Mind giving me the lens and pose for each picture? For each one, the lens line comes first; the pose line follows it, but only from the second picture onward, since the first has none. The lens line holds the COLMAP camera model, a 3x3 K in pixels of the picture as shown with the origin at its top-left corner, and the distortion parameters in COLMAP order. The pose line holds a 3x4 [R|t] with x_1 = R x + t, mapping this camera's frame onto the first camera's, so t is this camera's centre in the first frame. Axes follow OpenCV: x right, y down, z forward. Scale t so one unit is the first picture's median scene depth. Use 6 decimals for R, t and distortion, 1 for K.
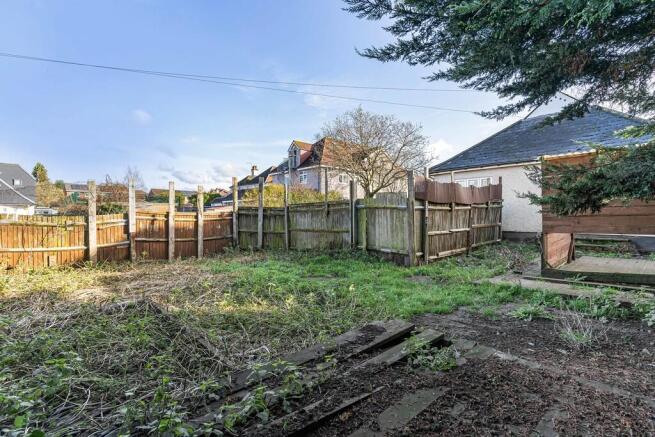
lens RADIAL K [[311.0, 0, 327.8], [0, 311.0, 217.7], [0, 0, 1]] dist [-0.003987, 0.000354]
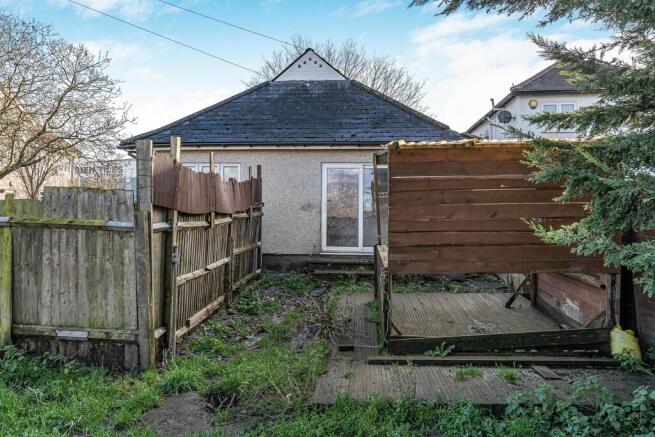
lens RADIAL K [[494.3, 0, 328.3], [0, 494.3, 194.1], [0, 0, 1]] dist [0.001233, 0.003752]
pose [[0.724706, 0.034130, 0.688212, -0.014730], [0.001076, 0.998715, -0.050662, -0.038712], [-0.689057, 0.037455, 0.723738, 0.302677]]
